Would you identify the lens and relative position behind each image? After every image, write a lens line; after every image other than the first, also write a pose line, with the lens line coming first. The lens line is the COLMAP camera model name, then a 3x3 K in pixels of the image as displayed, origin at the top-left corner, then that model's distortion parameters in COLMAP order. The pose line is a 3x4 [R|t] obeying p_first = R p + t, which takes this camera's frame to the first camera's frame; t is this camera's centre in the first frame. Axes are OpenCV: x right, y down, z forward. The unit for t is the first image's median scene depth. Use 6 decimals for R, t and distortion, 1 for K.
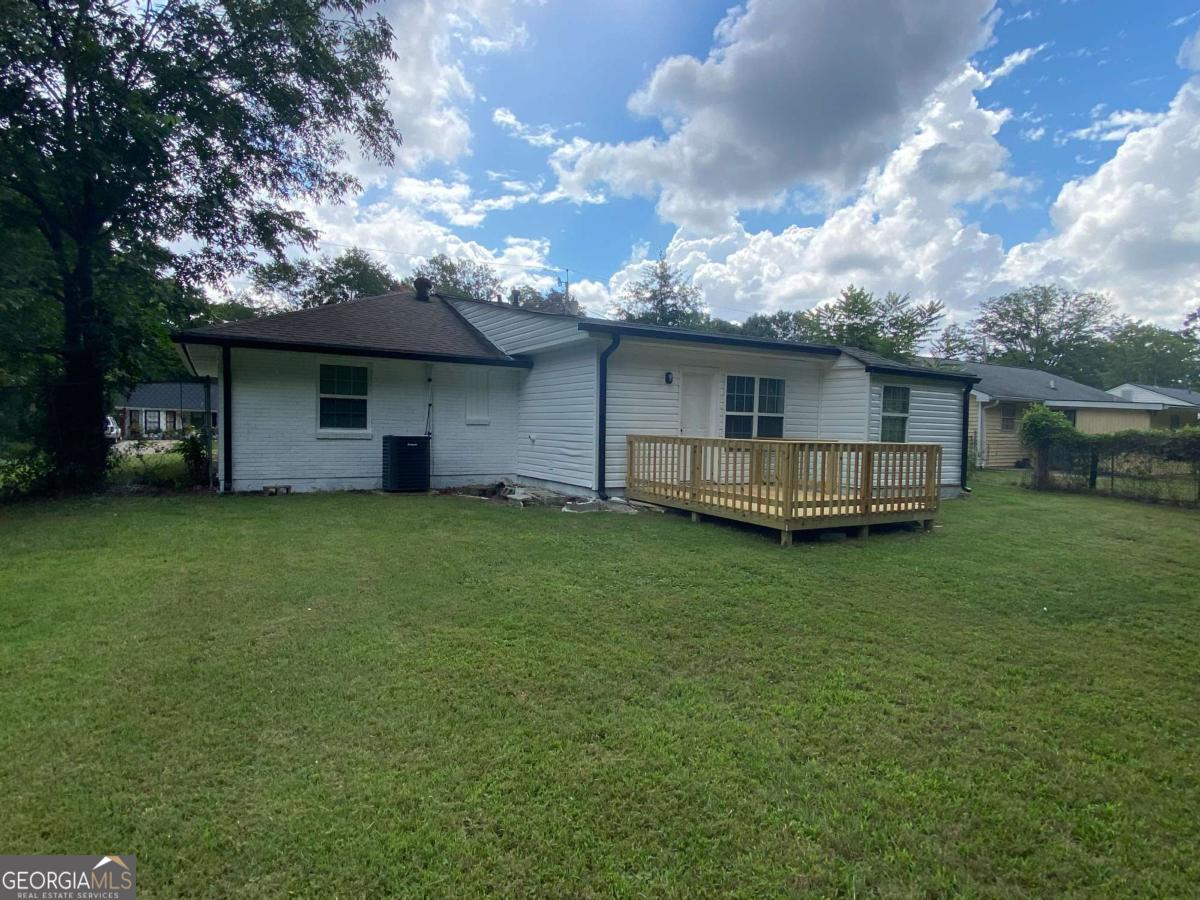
lens RADIAL K [[644.6, 0, 602.9], [0, 644.6, 454.7], [0, 0, 1]] dist [0.039564, -0.003230]
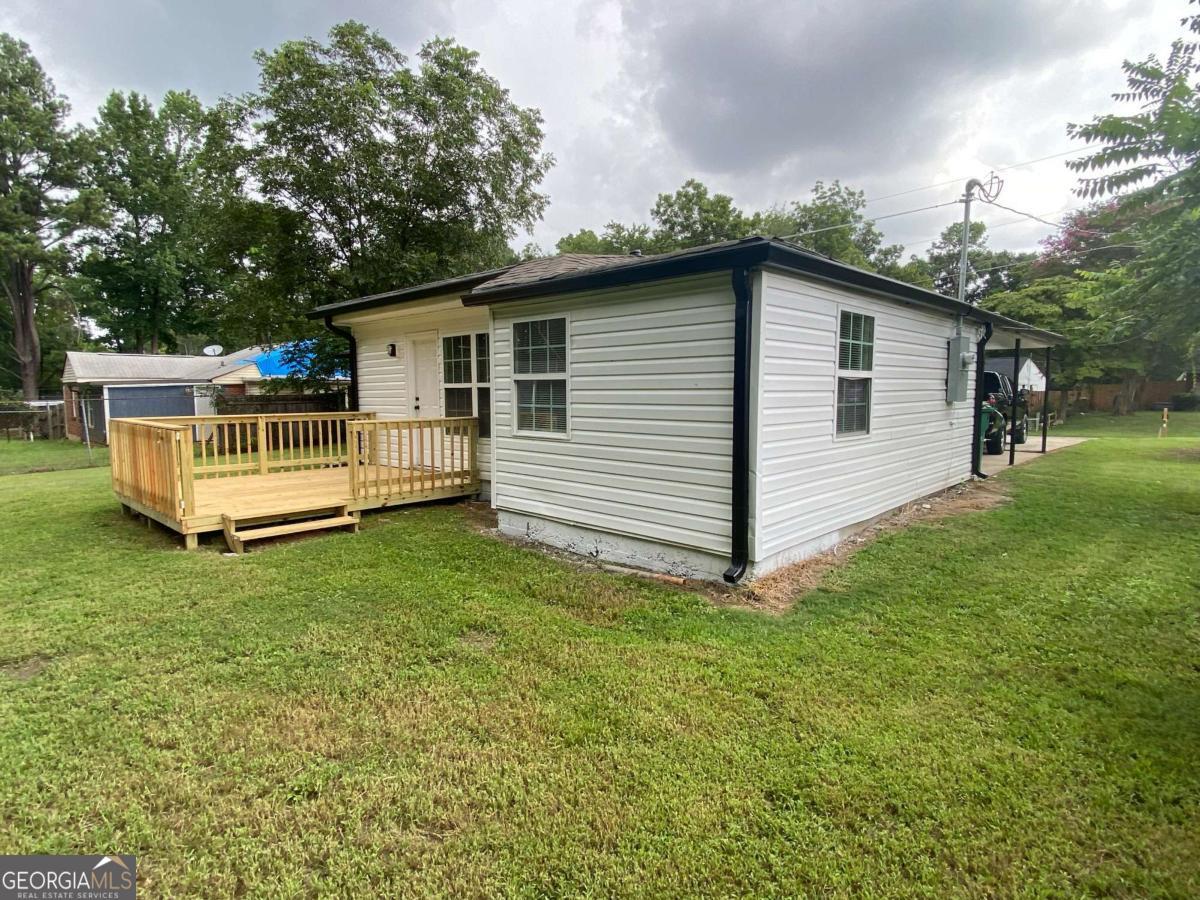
lens RADIAL K [[644.6, 0, 607.6], [0, 644.6, 451.0], [0, 0, 1]] dist [0.039564, -0.003230]
pose [[0.285379, 0.063450, -0.956312, 0.990359], [-0.027223, 0.997940, 0.058088, -0.034745], [0.958028, 0.009457, 0.286519, 0.940769]]
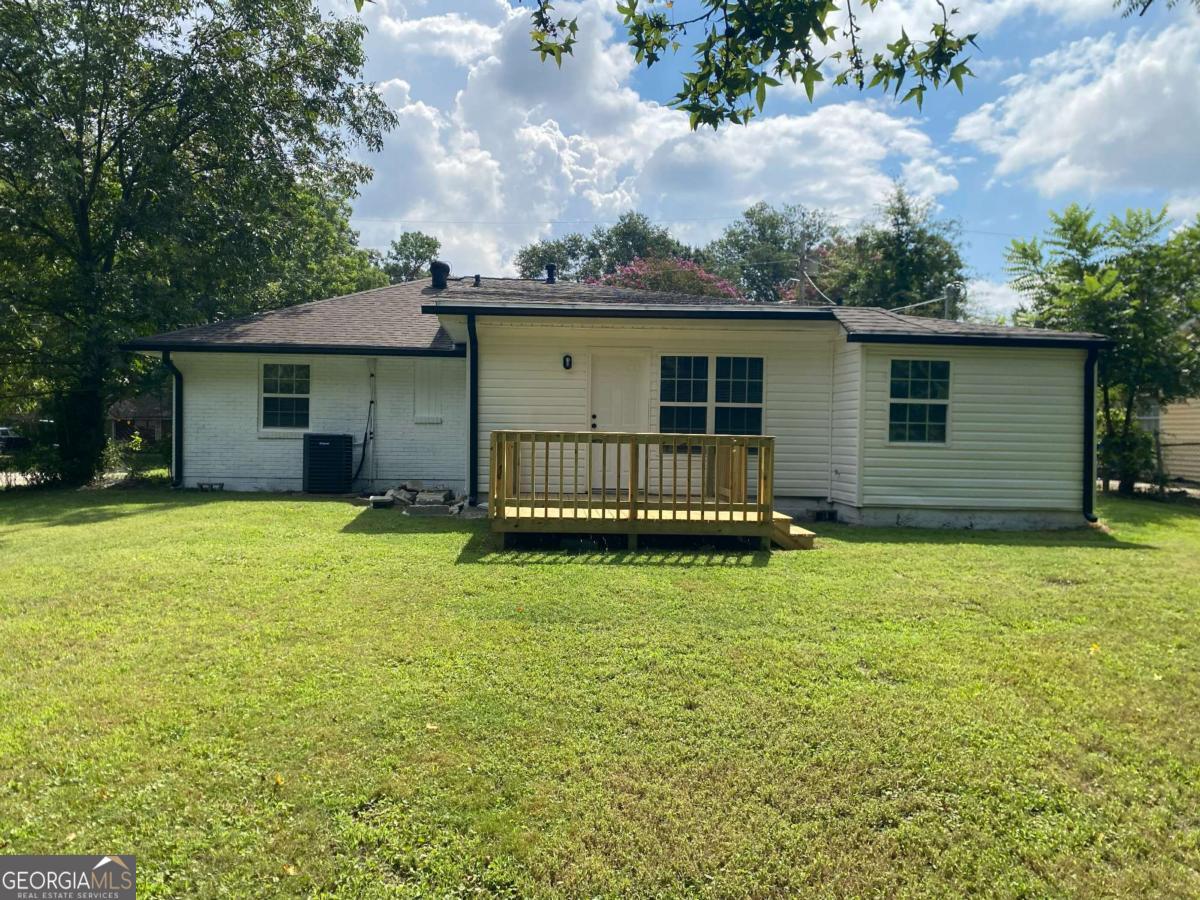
lens RADIAL K [[935.6, 0, 598.2], [0, 935.6, 445.9], [0, 0, 1]] dist [0.042877, -0.017778]
pose [[0.884836, -0.002349, -0.465897, 0.636857], [-0.016393, 0.999211, -0.036172, 0.028454], [0.465614, 0.039644, 0.884099, -0.037019]]
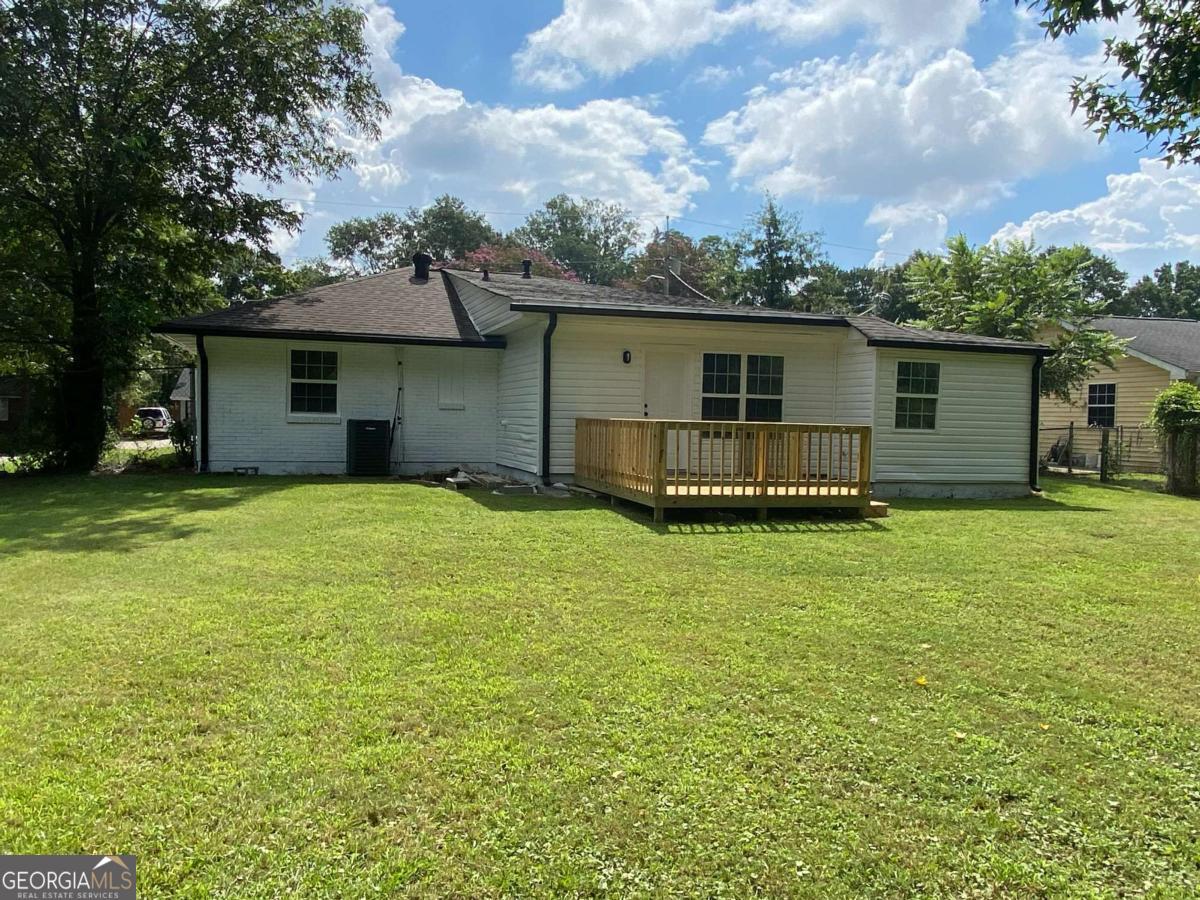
lens RADIAL K [[908.9, 0, 599.6], [0, 908.9, 454.2], [0, 0, 1]] dist [0.086057, 0.011694]
pose [[0.973658, 0.006484, -0.227919, 0.333152], [-0.008423, 0.999936, -0.007537, 0.028438], [0.227856, 0.009258, 0.973651, -0.265400]]
